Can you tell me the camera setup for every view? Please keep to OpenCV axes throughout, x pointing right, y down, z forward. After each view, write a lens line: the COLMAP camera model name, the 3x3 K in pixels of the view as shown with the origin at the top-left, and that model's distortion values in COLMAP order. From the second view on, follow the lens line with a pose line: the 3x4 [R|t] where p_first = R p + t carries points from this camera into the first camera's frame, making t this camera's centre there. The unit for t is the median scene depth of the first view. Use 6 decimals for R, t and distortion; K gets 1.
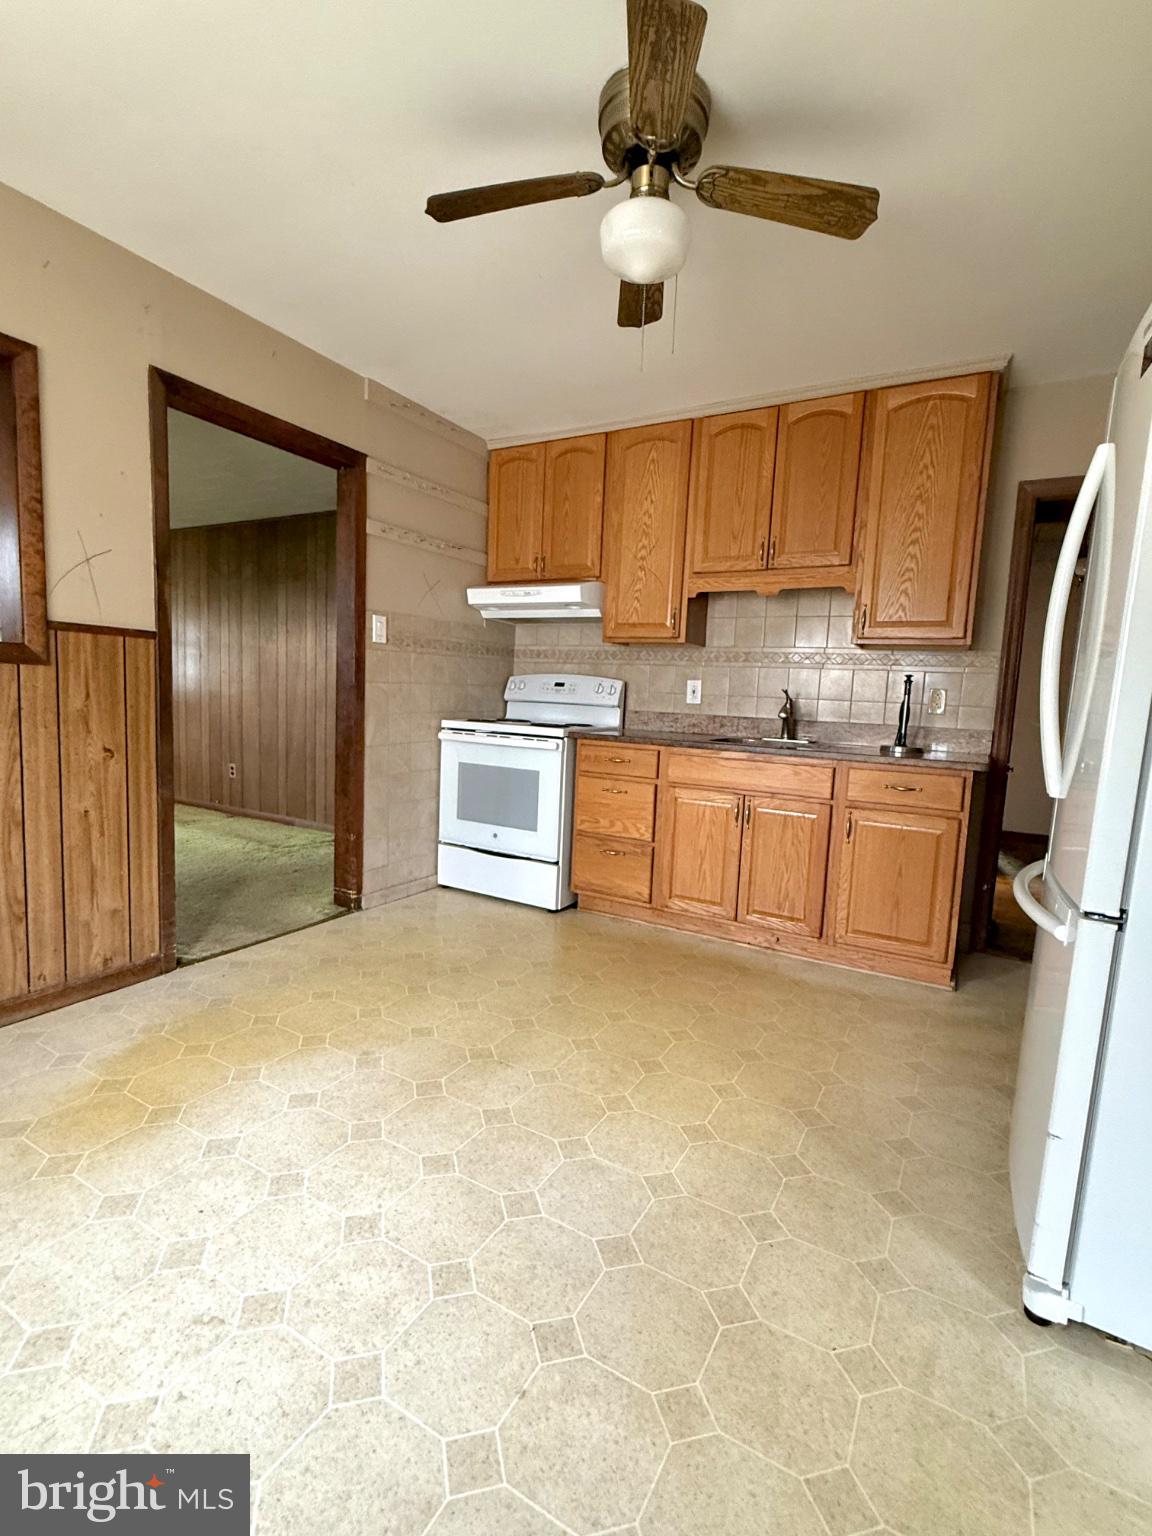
lens RADIAL K [[716.6, 0, 578.9], [0, 716.6, 769.7], [0, 0, 1]] dist [-0.000004, -0.000990]
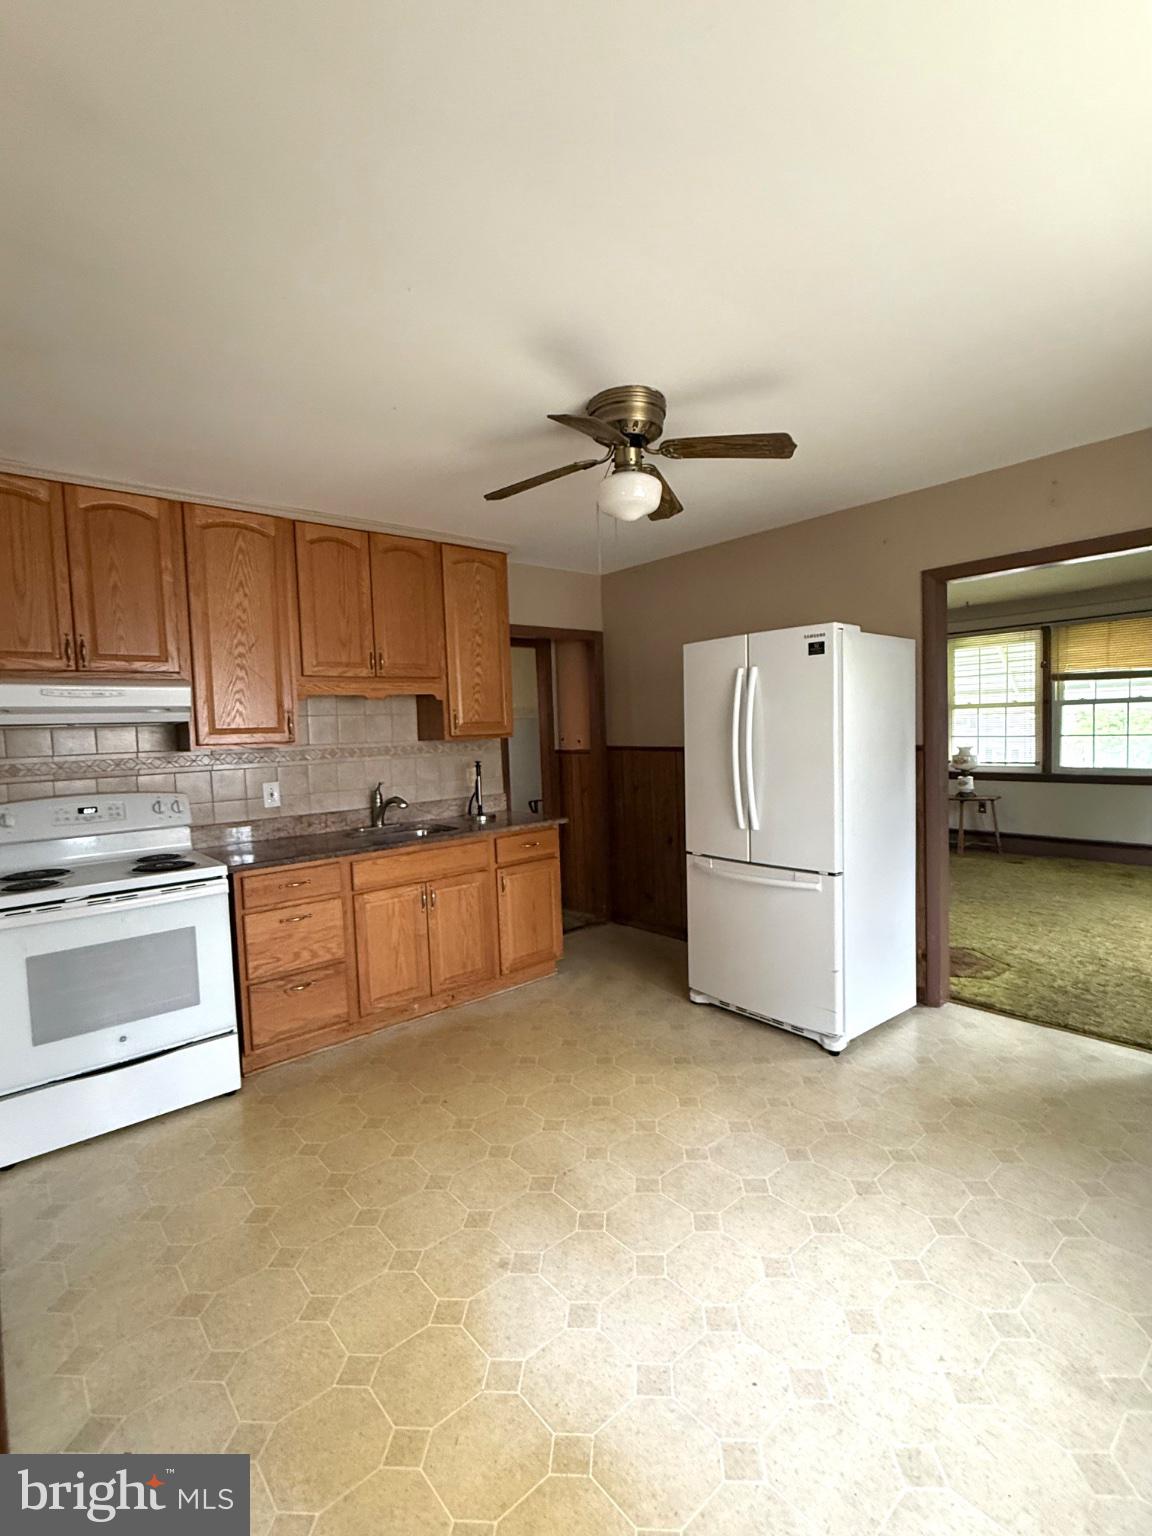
lens RADIAL K [[716.6, 0, 579.5], [0, 716.6, 769.0], [0, 0, 1]] dist [-0.000004, -0.000990]
pose [[0.322148, -0.112603, 0.939969, -0.753351], [0.151256, 0.986268, 0.066311, -0.184205], [-0.934528, 0.120814, 0.334756, 0.397404]]
